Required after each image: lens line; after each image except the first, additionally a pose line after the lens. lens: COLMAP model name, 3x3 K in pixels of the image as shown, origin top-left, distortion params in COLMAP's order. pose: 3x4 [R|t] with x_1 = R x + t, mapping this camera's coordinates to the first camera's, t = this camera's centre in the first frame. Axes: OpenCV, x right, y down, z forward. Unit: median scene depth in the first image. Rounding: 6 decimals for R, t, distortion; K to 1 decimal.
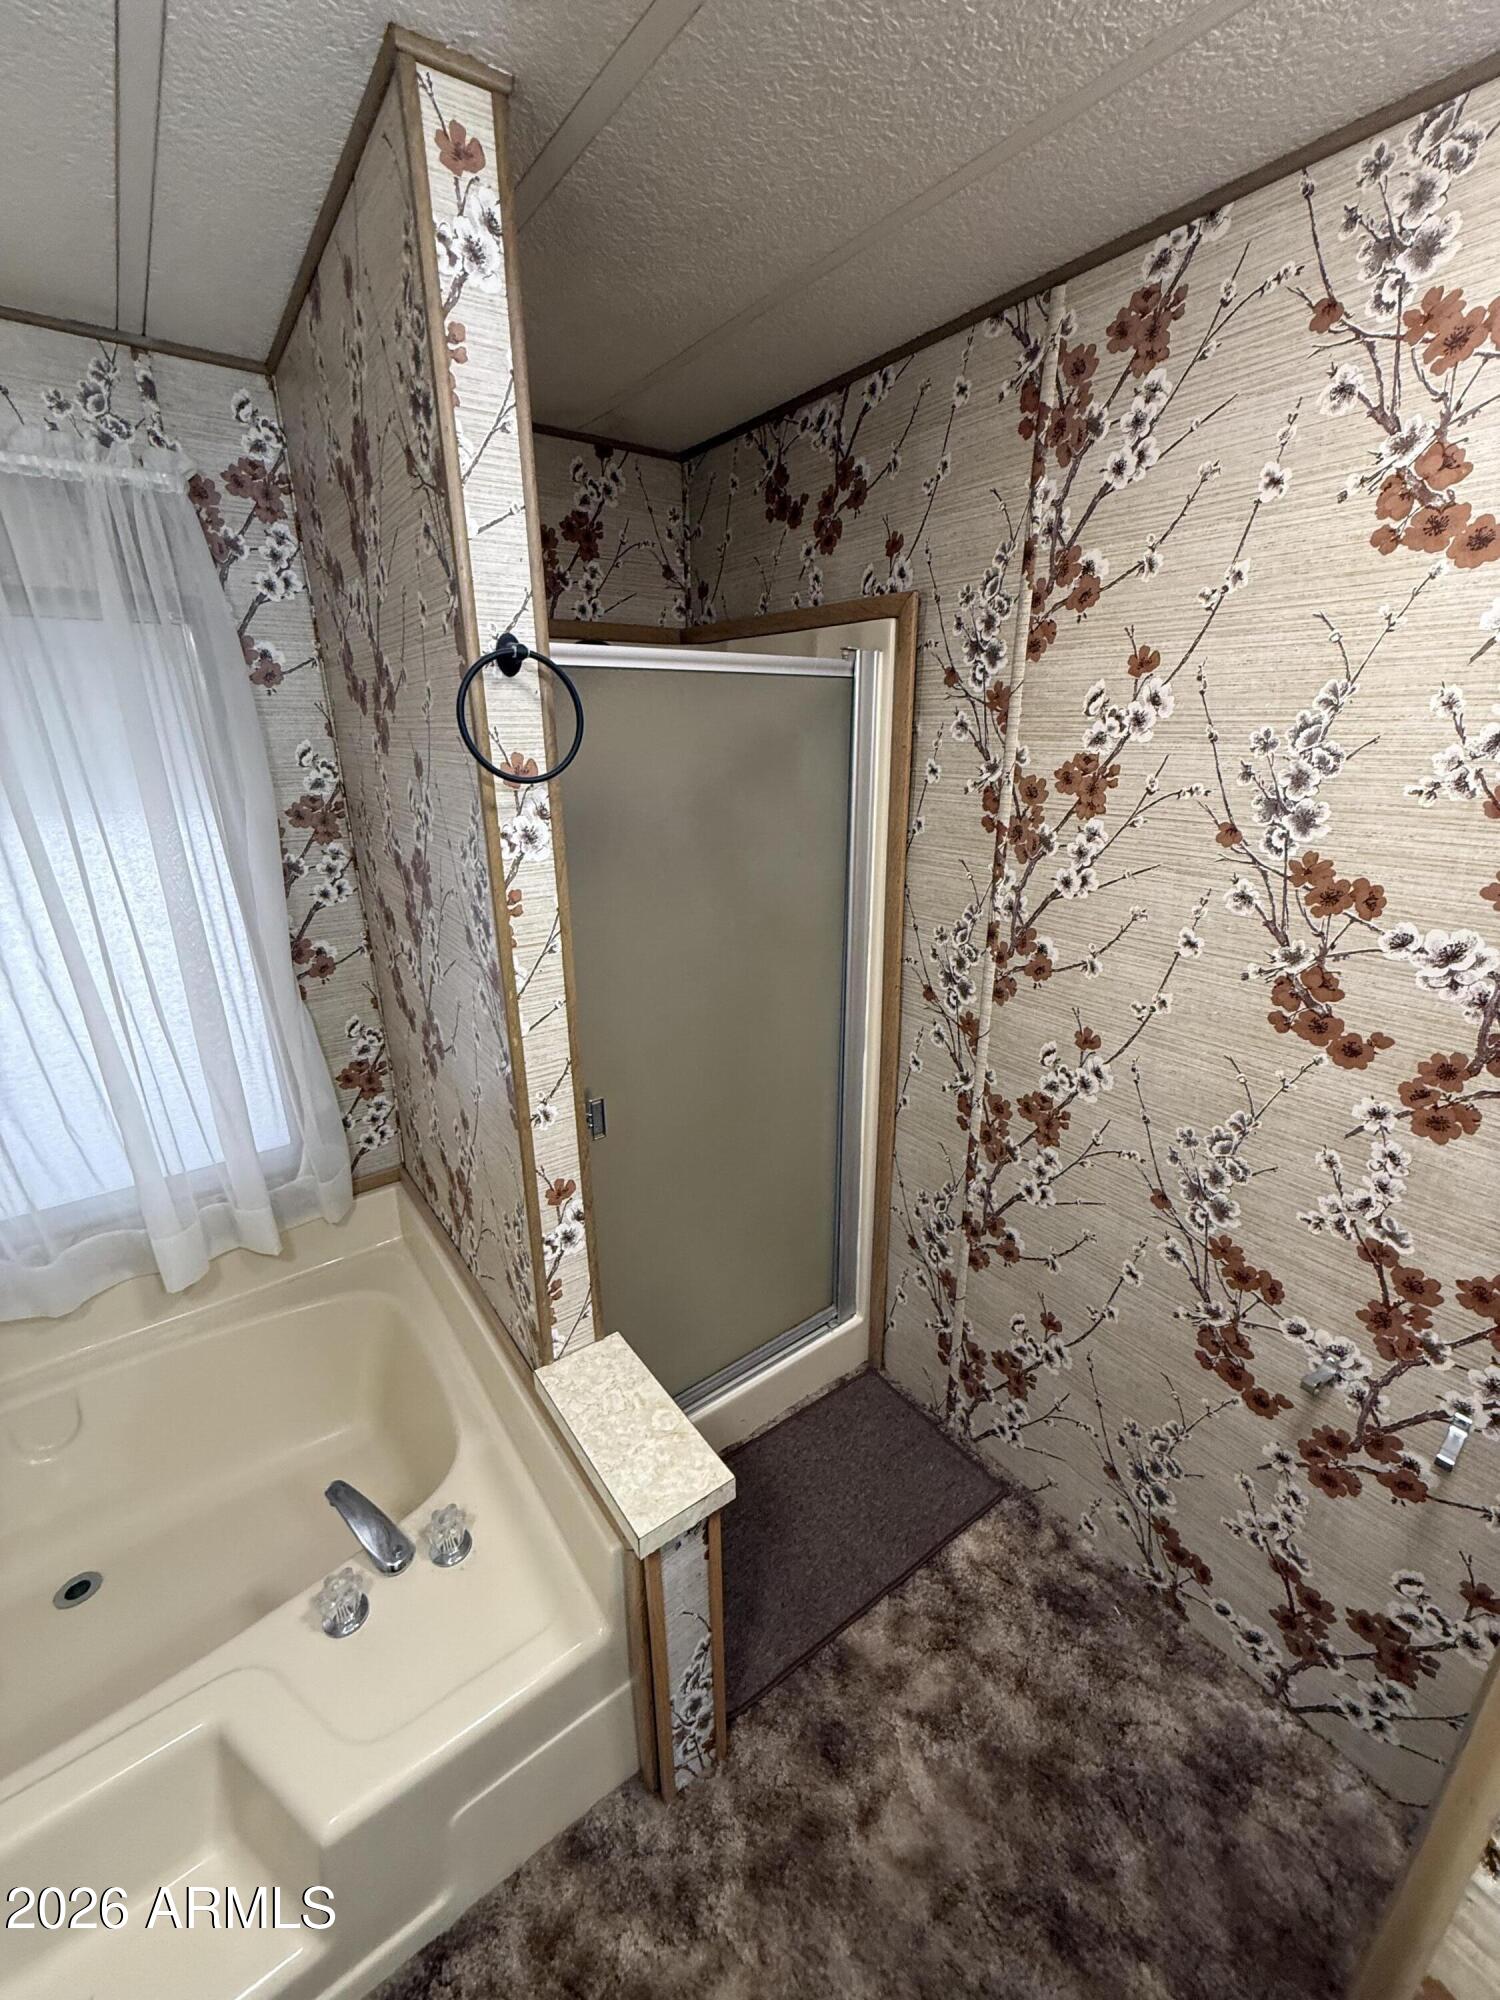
lens RADIAL K [[791.4, 0, 741.8], [0, 791.4, 990.7], [0, 0, 1]] dist [-0.002075, -0.000099]
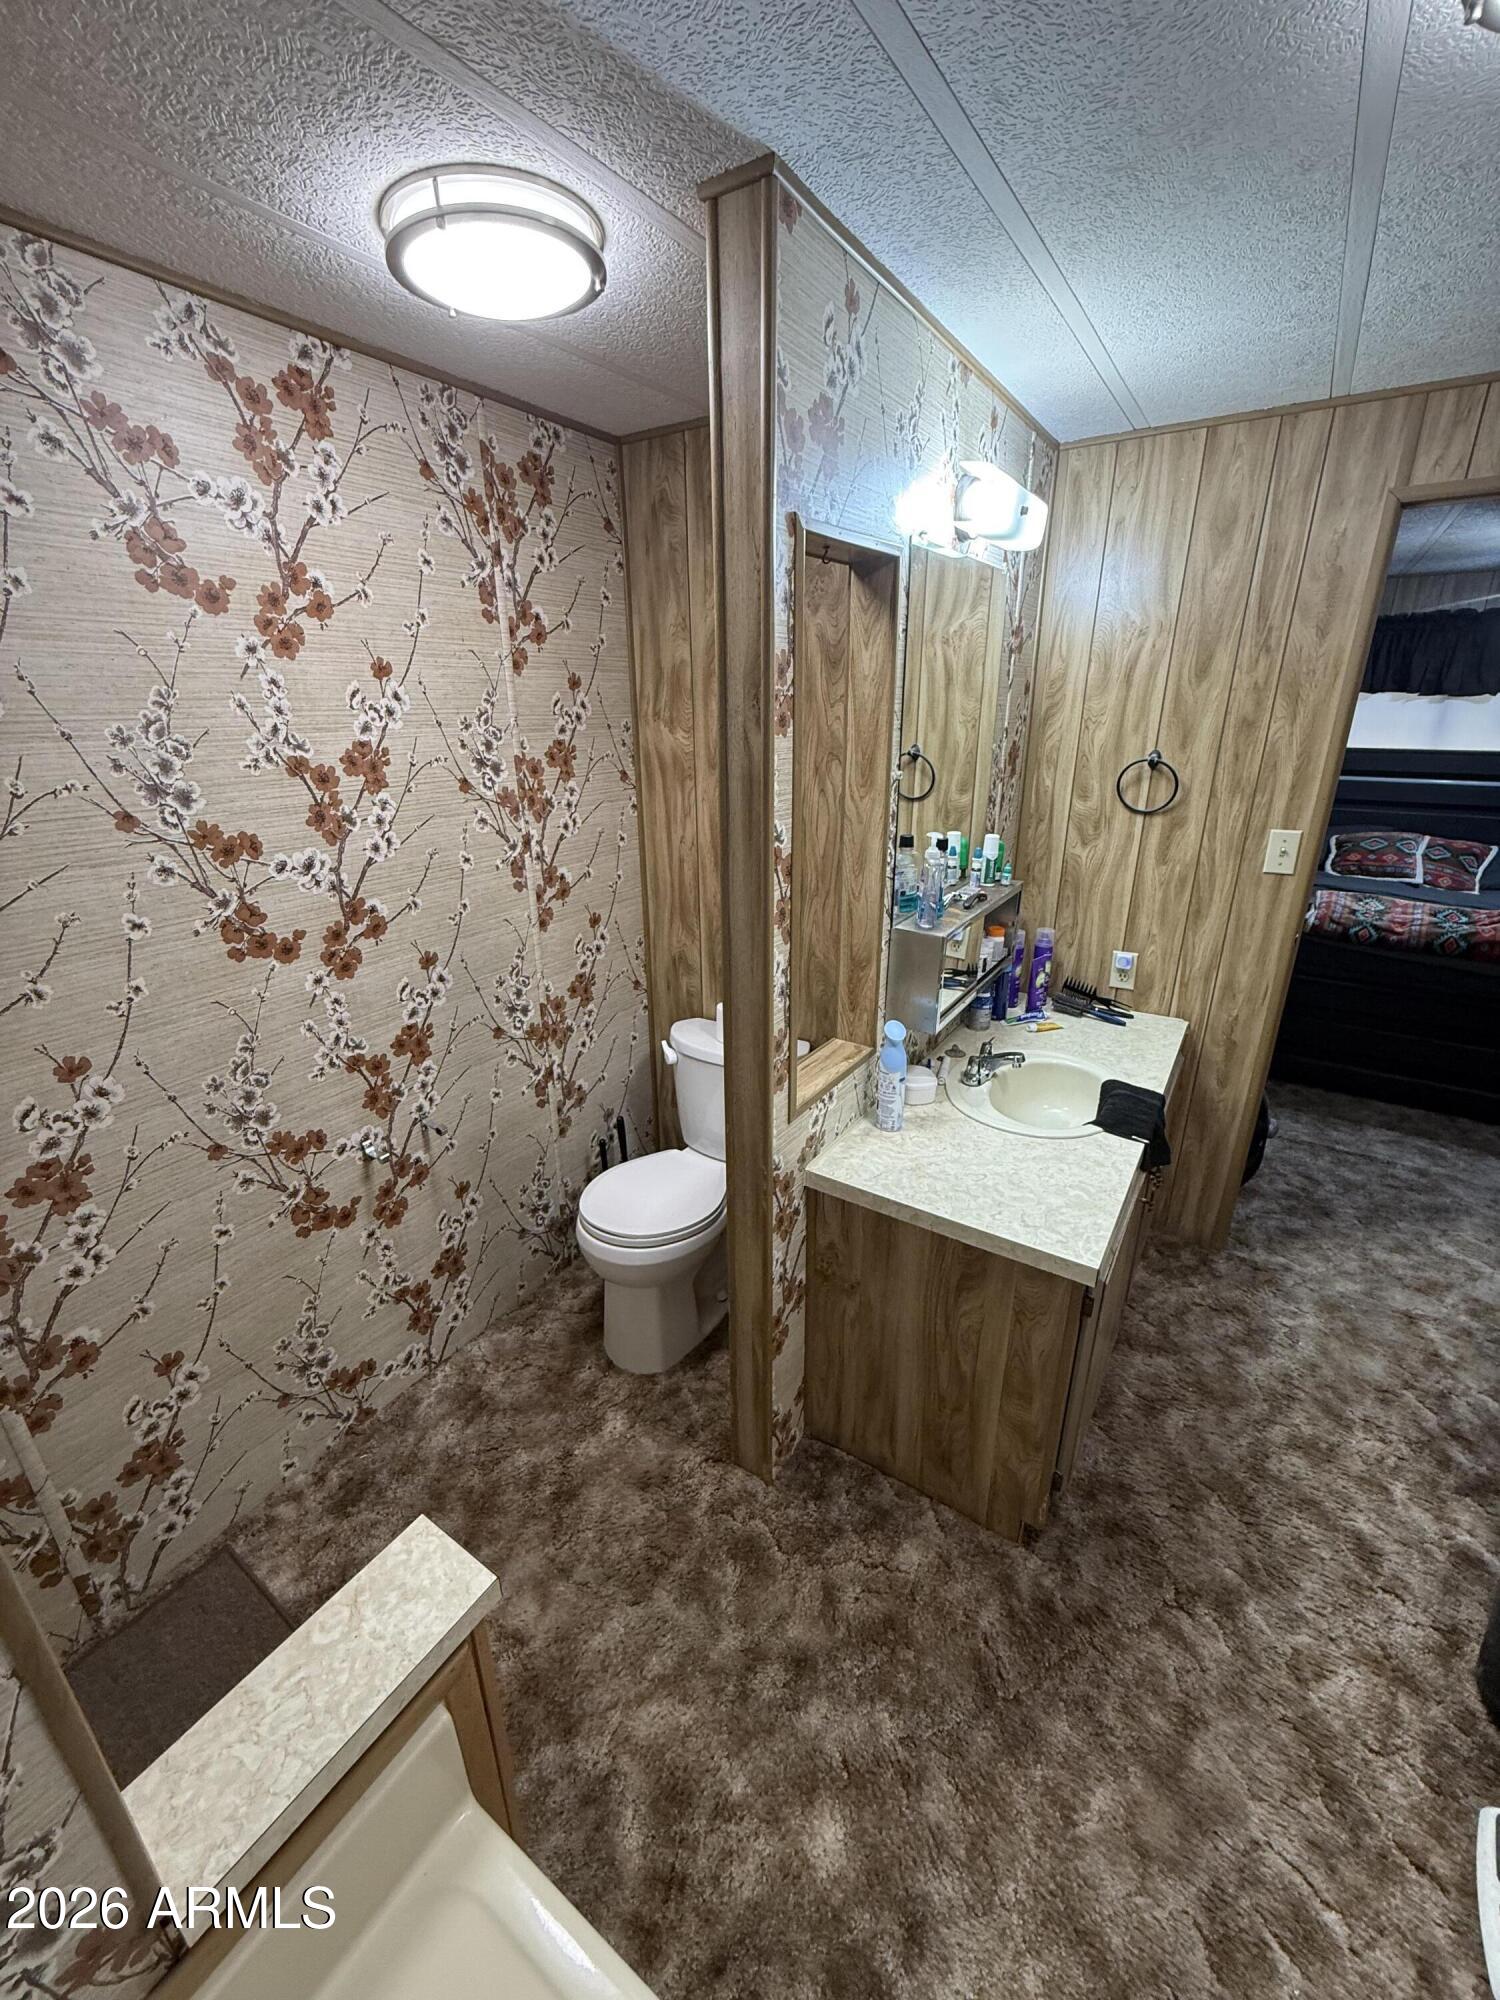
lens RADIAL K [[791.4, 0, 739.1], [0, 791.4, 1002.0], [0, 0, 1]] dist [-0.002075, -0.000099]
pose [[-0.340989, -0.315631, 0.885496, -0.778155], [0.318358, 0.847519, 0.424688, -0.185542], [-0.884520, 0.426719, -0.188511, 0.570367]]
